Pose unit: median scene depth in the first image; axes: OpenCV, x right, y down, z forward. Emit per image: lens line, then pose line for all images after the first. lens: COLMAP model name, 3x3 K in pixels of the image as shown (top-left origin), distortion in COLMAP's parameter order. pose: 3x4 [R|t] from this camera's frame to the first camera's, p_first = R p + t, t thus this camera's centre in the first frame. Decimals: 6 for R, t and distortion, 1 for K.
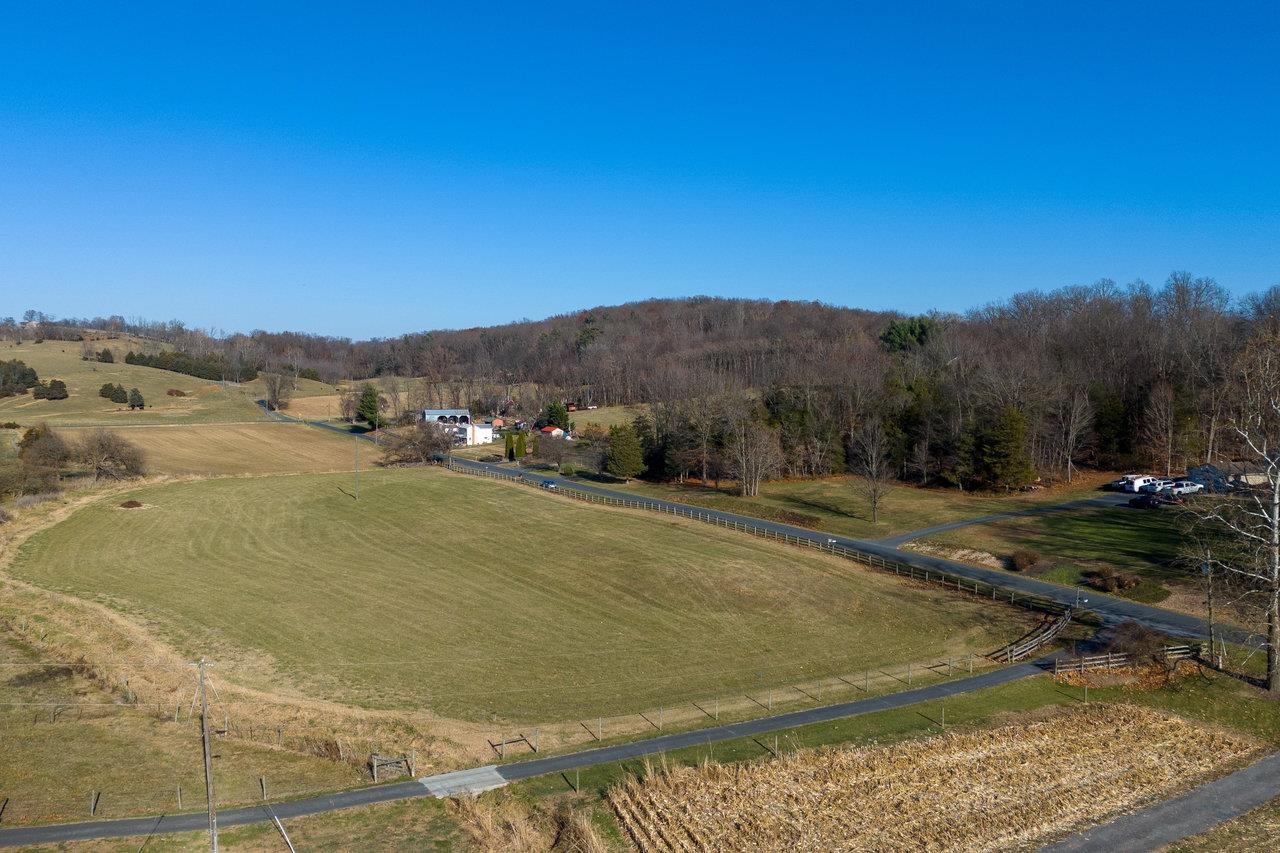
lens RADIAL K [[1103.9, 0, 650.5], [0, 1103.9, 427.7], [0, 0, 1]] dist [0.089238, -0.102458]
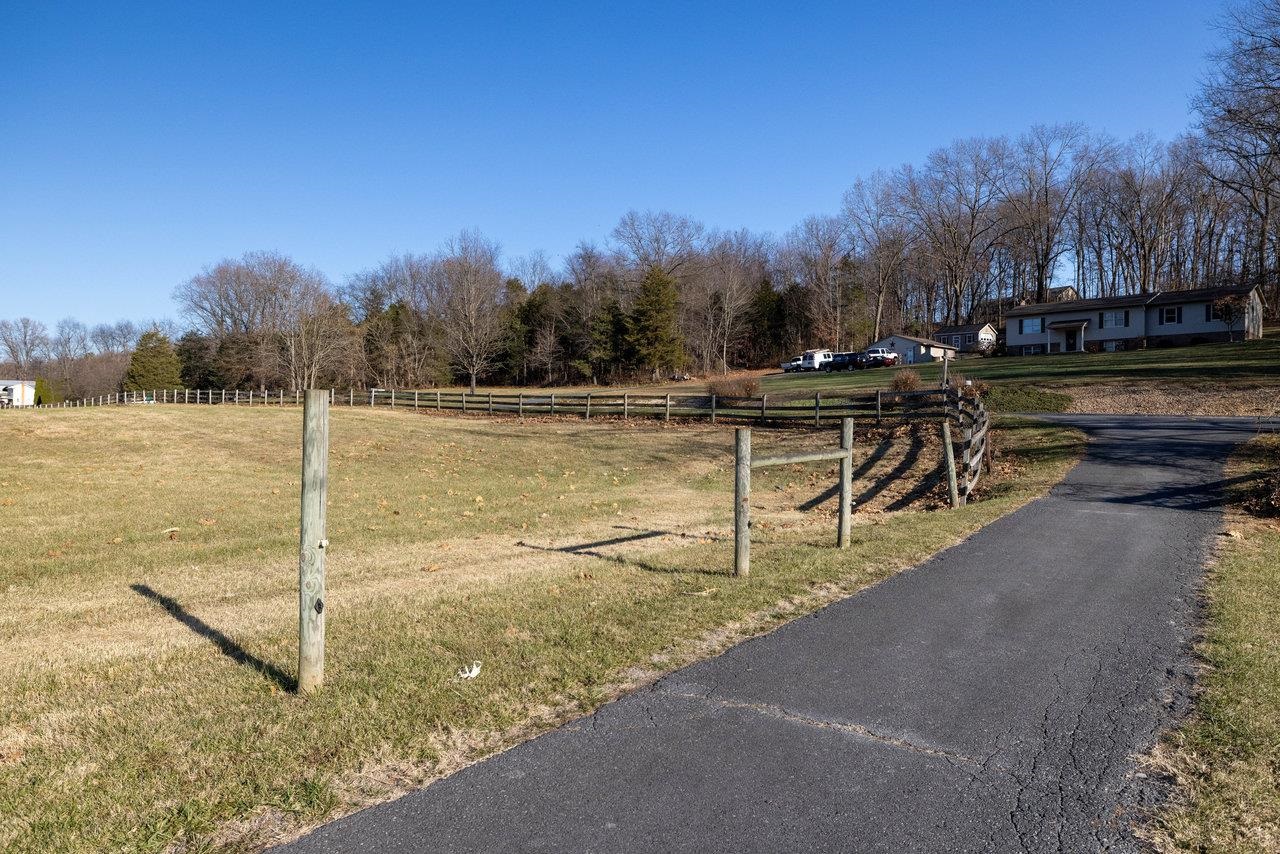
lens RADIAL K [[1103.9, 0, 650.5], [0, 1103.9, 428.2], [0, 0, 1]] dist [0.089238, -0.102458]
pose [[0.945131, -0.009394, 0.326556, 0.040287], [0.001086, 0.999671, 0.025614, 0.039341], [-0.326689, -0.023854, 0.944831, 0.161678]]
